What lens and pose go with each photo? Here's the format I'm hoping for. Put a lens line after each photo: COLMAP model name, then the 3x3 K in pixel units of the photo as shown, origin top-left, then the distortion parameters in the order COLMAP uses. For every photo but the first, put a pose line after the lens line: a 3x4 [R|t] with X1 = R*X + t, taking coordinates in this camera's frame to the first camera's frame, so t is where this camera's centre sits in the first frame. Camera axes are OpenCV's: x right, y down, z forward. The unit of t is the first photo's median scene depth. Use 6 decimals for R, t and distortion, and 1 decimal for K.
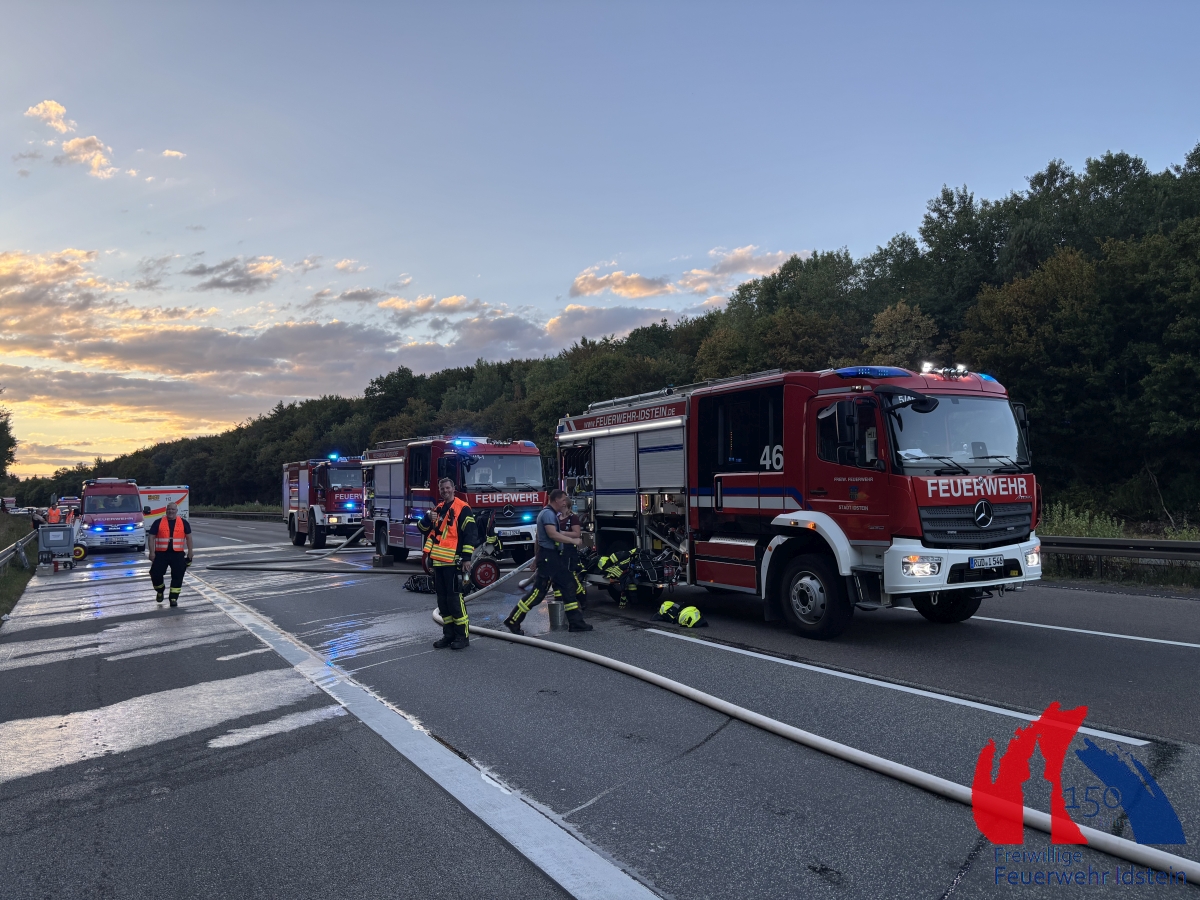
lens RADIAL K [[883.0, 0, 600.0], [0, 883.0, 450.0], [0, 0, 1]] dist [-0.007094, -0.002967]
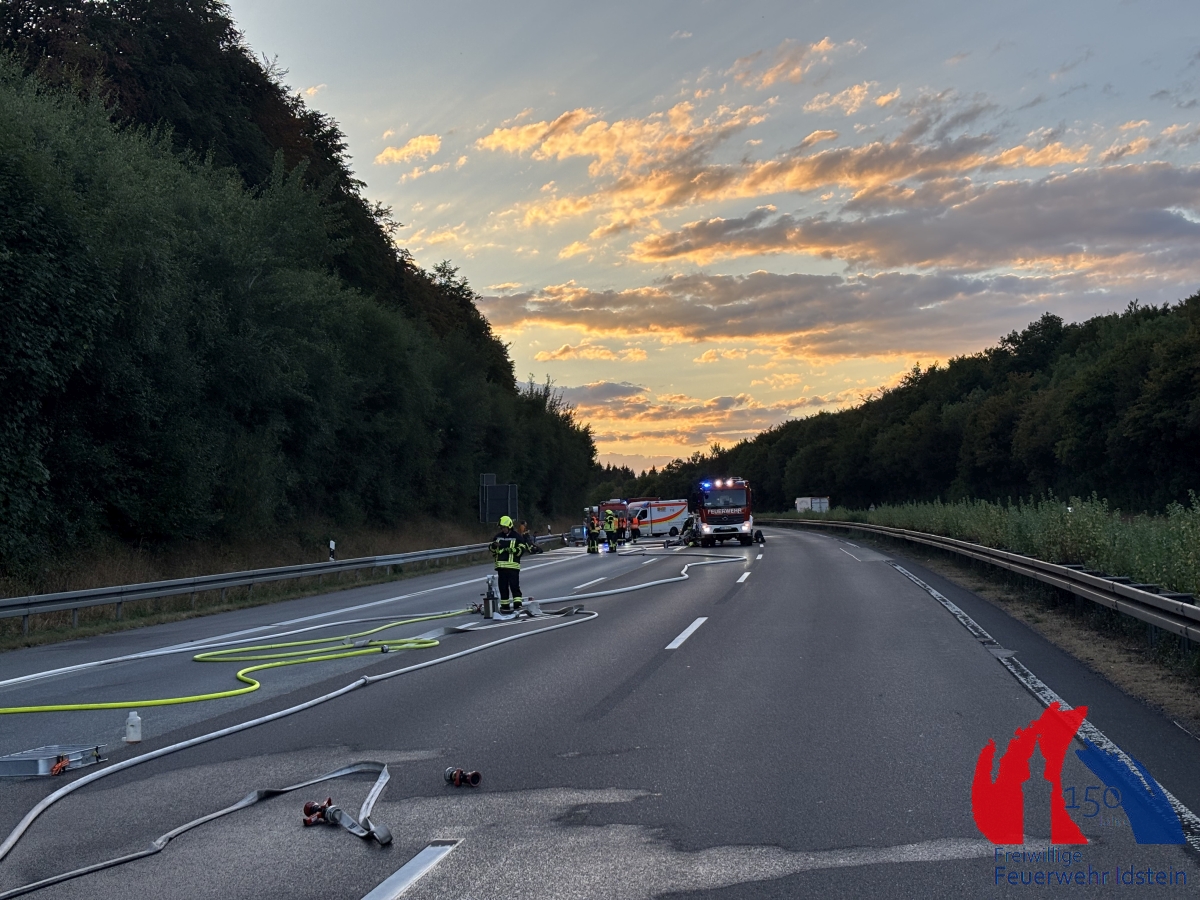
lens RADIAL K [[1787.7, 0, 600.0], [0, 1787.7, 450.0], [0, 0, 1]] dist [0.106607, -0.021639]
pose [[0.821498, -0.032213, -0.569301, 0.313481], [0.050096, 0.998620, 0.015784, -0.027061], [0.568007, -0.041487, 0.821977, -0.416609]]
